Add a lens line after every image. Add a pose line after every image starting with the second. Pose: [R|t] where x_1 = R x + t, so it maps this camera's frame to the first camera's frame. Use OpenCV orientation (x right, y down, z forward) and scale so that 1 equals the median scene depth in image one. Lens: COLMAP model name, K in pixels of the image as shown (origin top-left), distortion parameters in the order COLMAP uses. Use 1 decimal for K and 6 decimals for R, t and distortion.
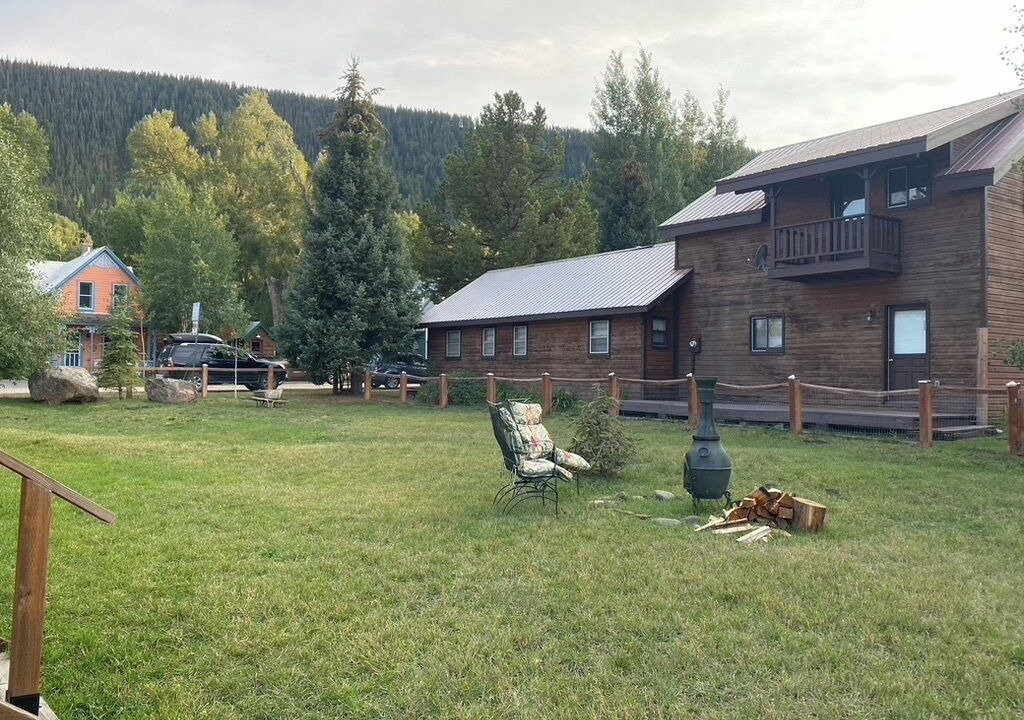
lens RADIAL K [[870.1, 0, 512.0], [0, 870.1, 360.0], [0, 0, 1]] dist [0.027518, -0.009746]
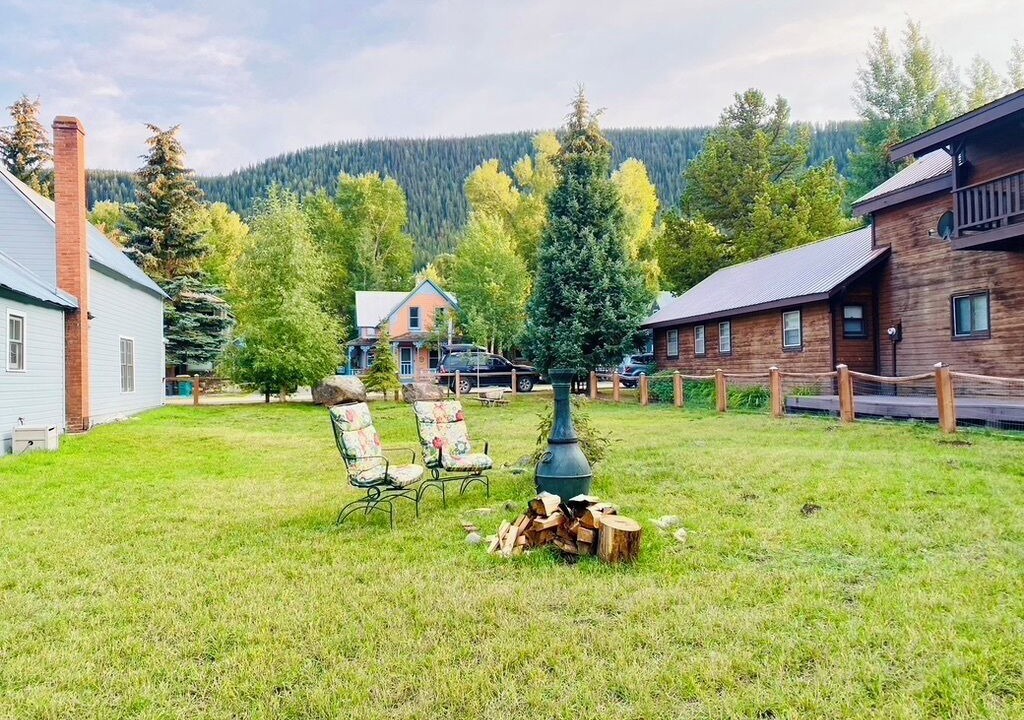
lens RADIAL K [[782.6, 0, 499.6], [0, 782.6, 359.4], [0, 0, 1]] dist [0.038157, -0.056554]
pose [[0.906726, -0.036468, -0.420140, 0.158635], [0.034393, 0.999330, -0.012516, 0.005956], [0.420315, -0.003101, 0.907373, 0.085449]]
